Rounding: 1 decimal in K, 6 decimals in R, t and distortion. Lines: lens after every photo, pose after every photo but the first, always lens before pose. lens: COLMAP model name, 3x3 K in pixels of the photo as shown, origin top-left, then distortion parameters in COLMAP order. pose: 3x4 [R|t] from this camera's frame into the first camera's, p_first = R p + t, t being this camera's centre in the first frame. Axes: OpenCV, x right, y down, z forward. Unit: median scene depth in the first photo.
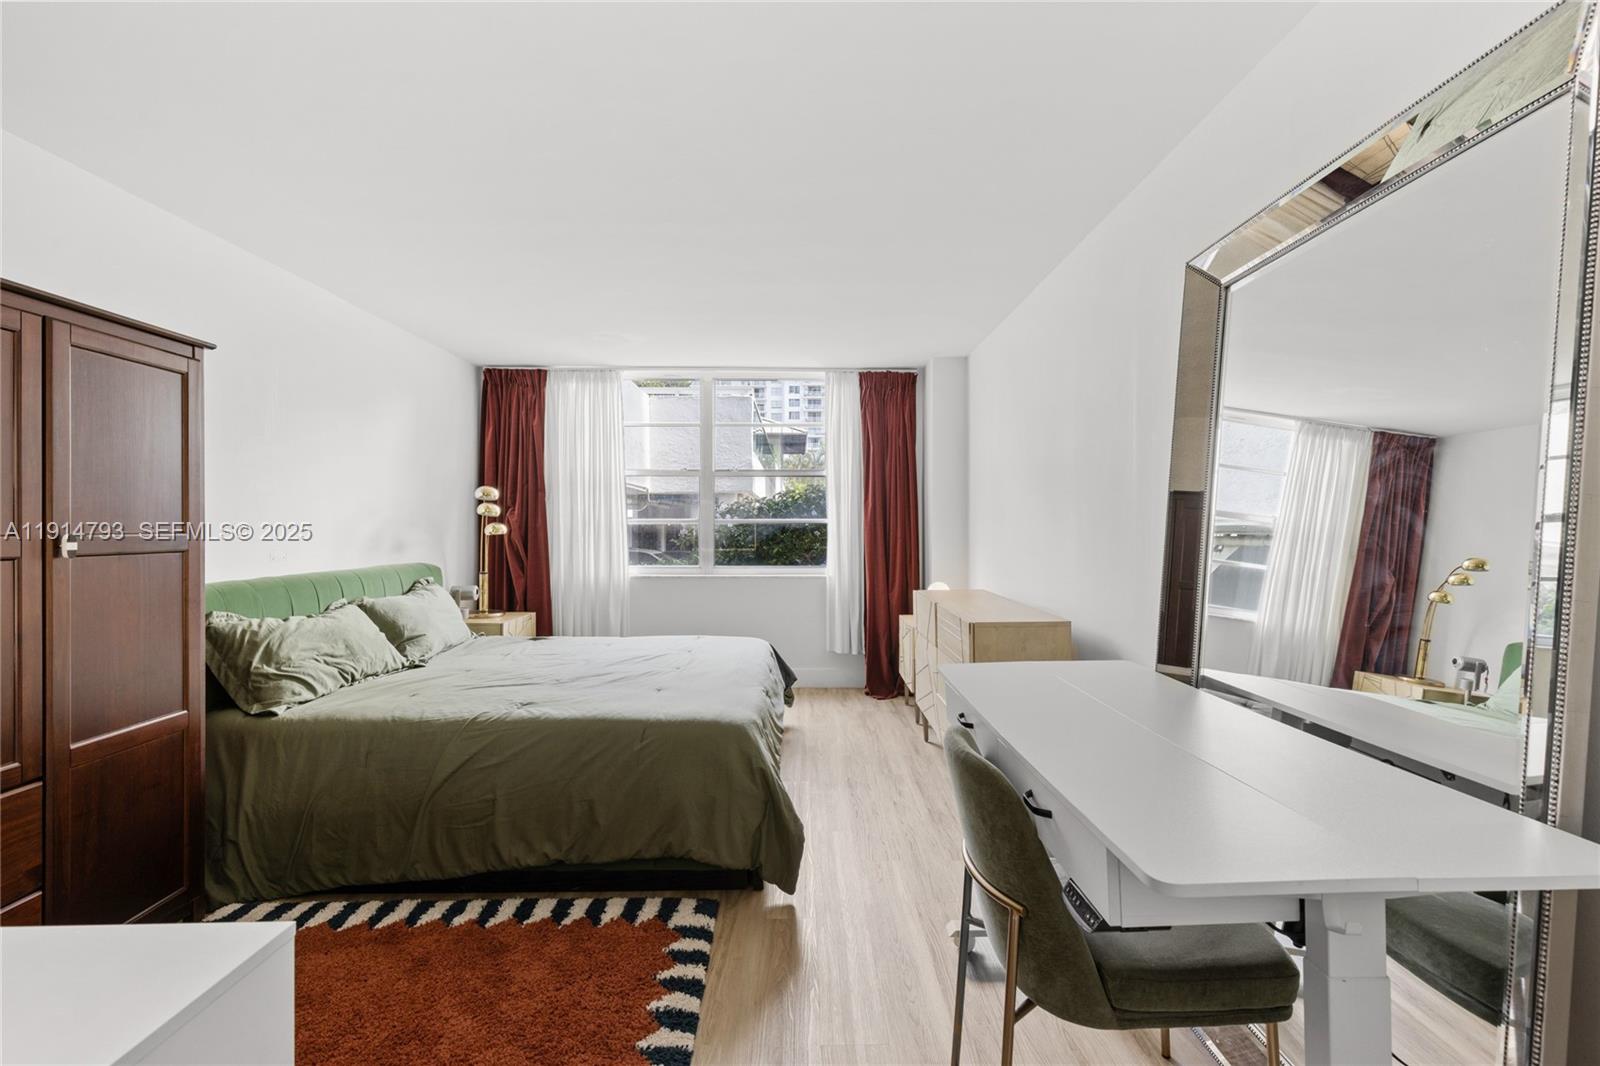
lens RADIAL K [[715.8, 0, 810.1], [0, 715.8, 530.3], [0, 0, 1]] dist [0.001353, -0.000539]
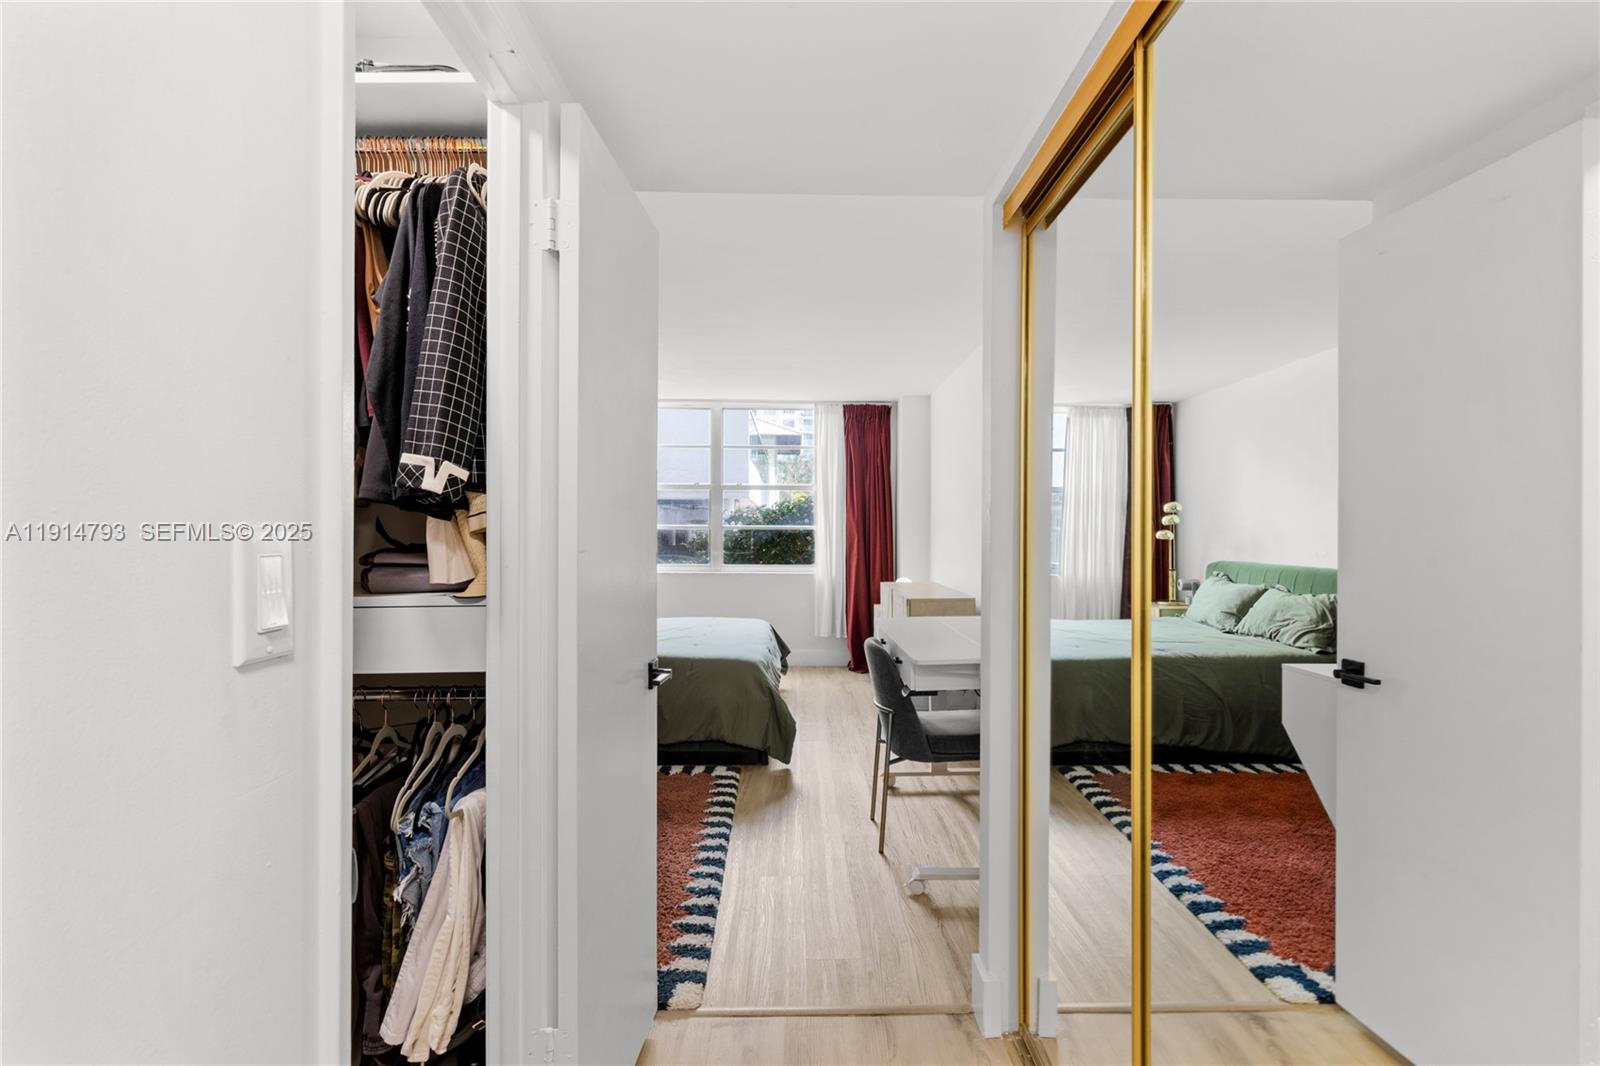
lens RADIAL K [[824.6, 0, 800.0], [0, 824.6, 533.0], [0, 0, 1]] dist [-0.000042, -0.000015]
pose [[0.999949, 0.005888, -0.008245, 0.009589], [-0.005893, 0.999982, -0.000581, -0.003405], [0.008241, 0.000630, 0.999966, -0.471942]]
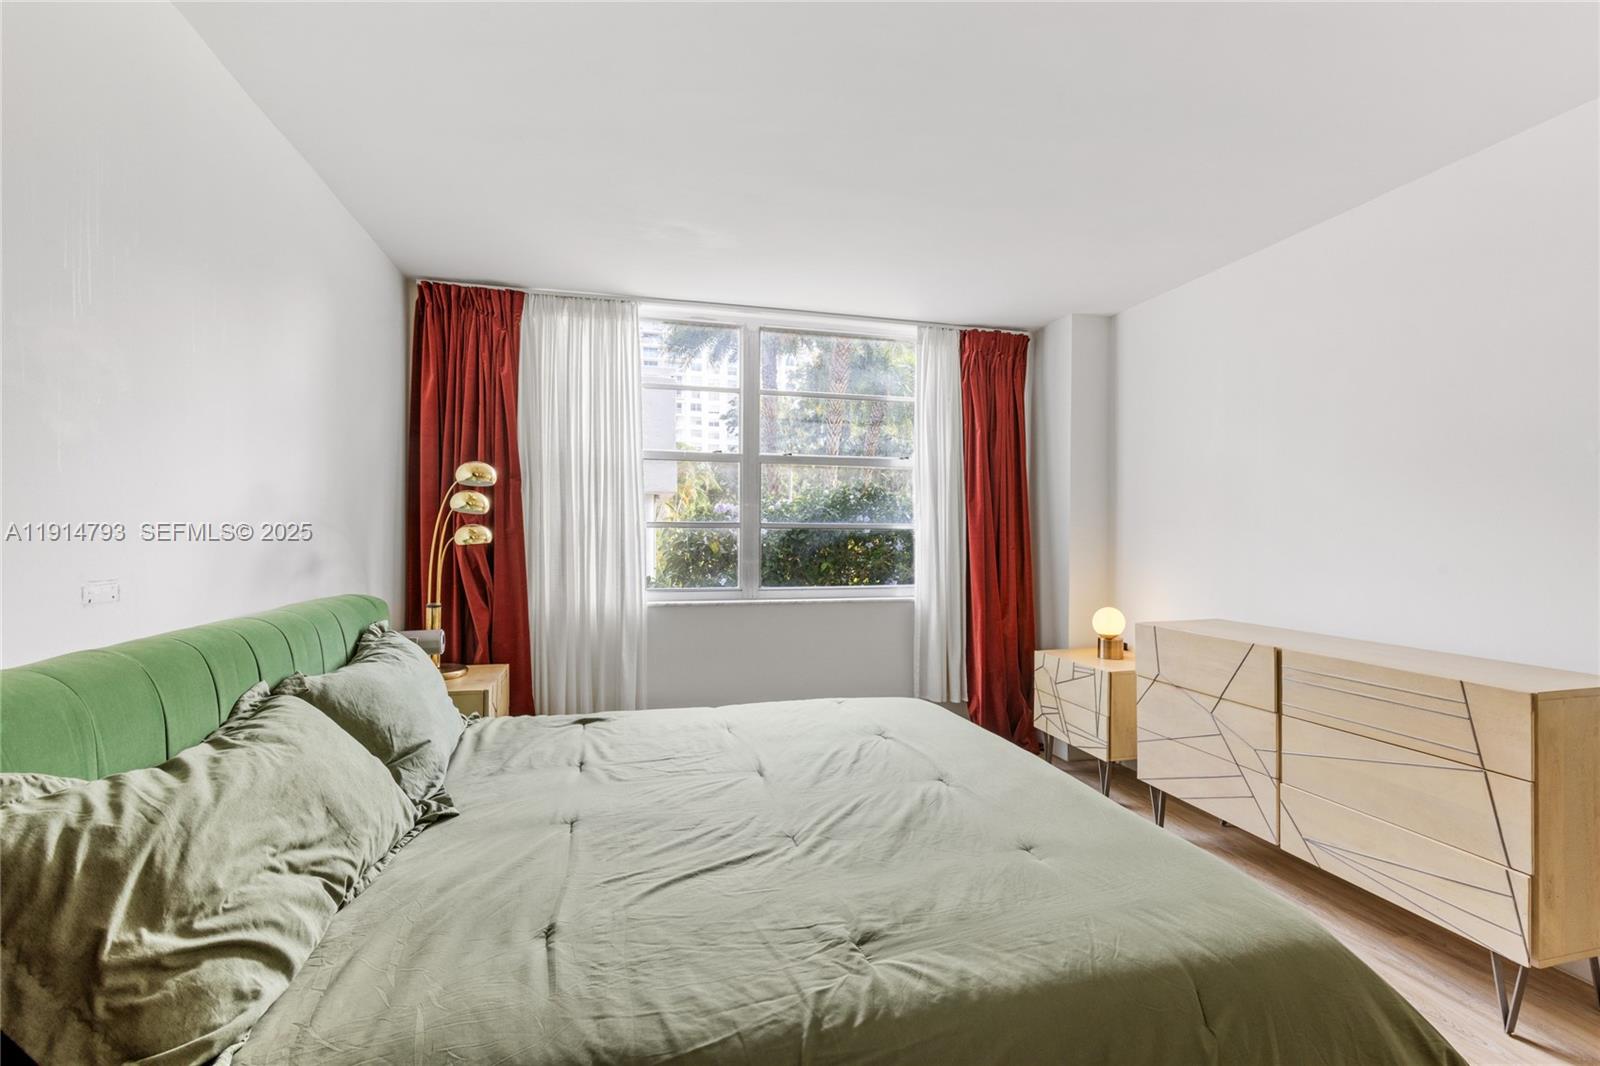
lens RADIAL K [[708.1, 0, 791.4], [0, 708.1, 544.0], [0, 0, 1]] dist [0.003527, -0.000565]
pose [[0.971844, 0.000457, 0.235625, -0.336456], [-0.001767, 0.999984, 0.005349, 0.001997], [-0.235619, -0.005615, 0.971829, 0.372956]]
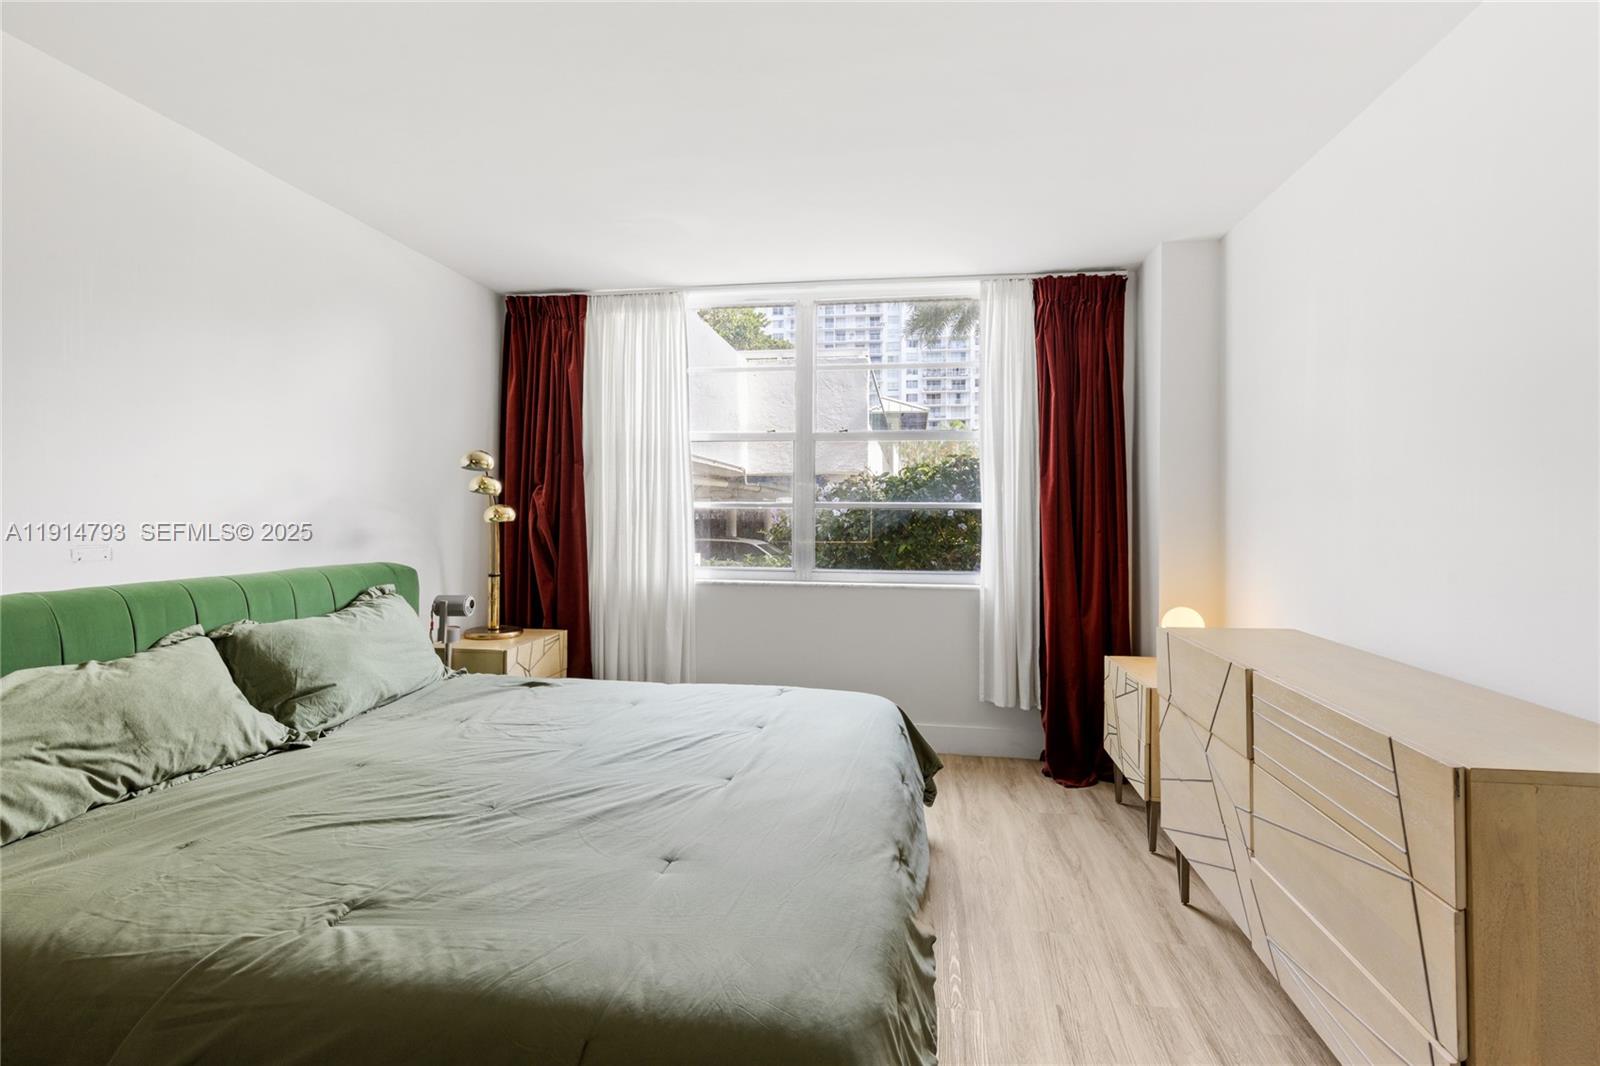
lens RADIAL K [[724.6, 0, 809.8], [0, 724.6, 513.9], [0, 0, 1]] dist [0.004929, -0.000316]
pose [[0.987484, 0.005461, -0.157622, -0.033252], [-0.006788, 0.999946, -0.007884, 0.001634], [0.157570, 0.008855, 0.987468, 0.372985]]
